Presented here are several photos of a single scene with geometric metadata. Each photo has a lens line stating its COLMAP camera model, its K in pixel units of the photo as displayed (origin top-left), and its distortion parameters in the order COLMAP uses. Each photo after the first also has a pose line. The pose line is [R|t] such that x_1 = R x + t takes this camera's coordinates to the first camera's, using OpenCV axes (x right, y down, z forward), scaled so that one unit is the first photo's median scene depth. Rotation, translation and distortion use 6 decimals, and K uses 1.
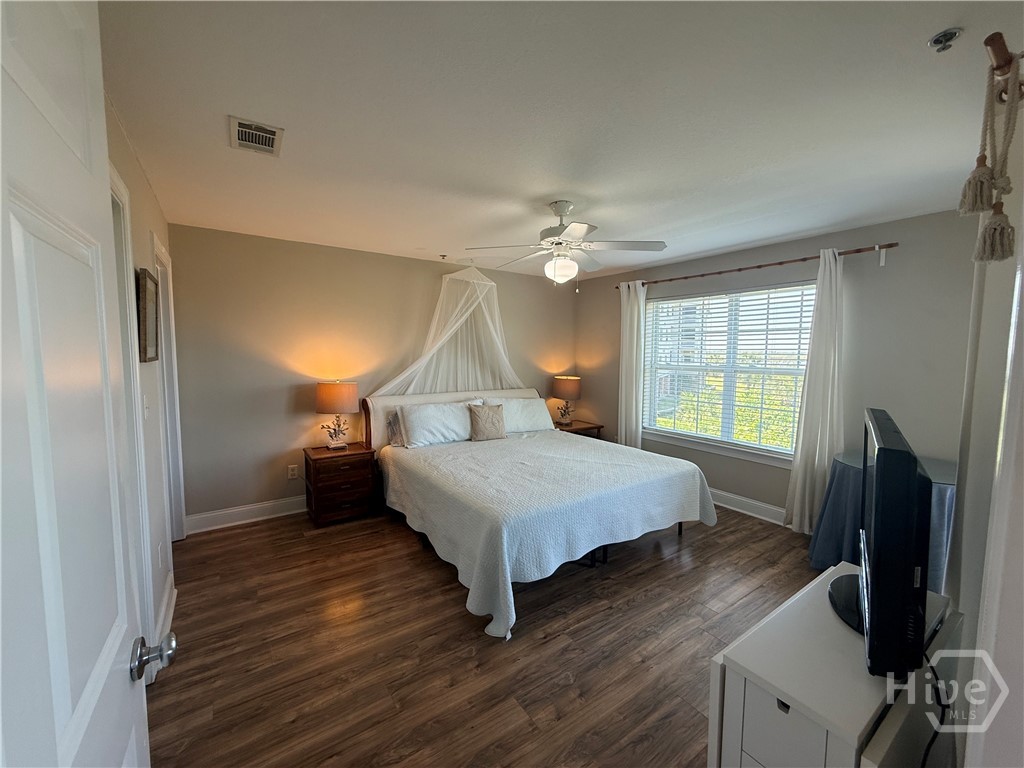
lens RADIAL K [[408.0, 0, 508.1], [0, 408.0, 382.6], [0, 0, 1]] dist [-0.000273, 0.000531]
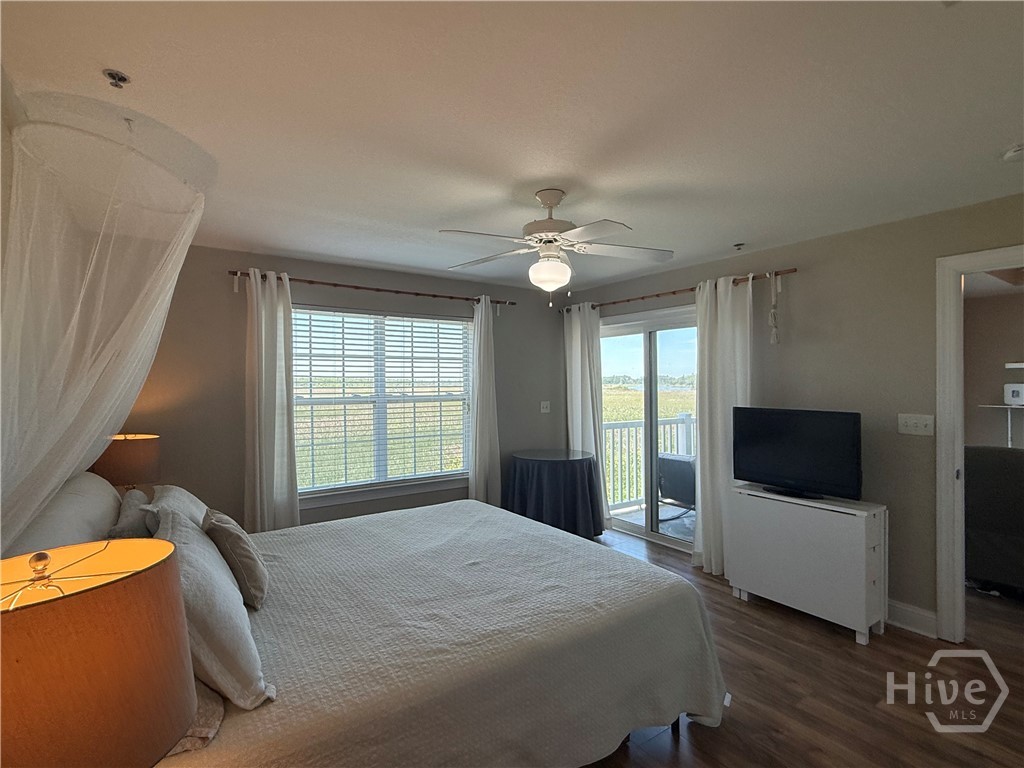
lens RADIAL K [[500.5, 0, 512.0], [0, 500.5, 384.0], [0, 0, 1]] dist [0.003489, 0.000439]
pose [[-0.005806, -0.009846, 0.999935, -0.678983], [0.081188, 0.996646, 0.010285, -0.067536], [-0.996682, 0.081242, -0.004987, 0.894984]]
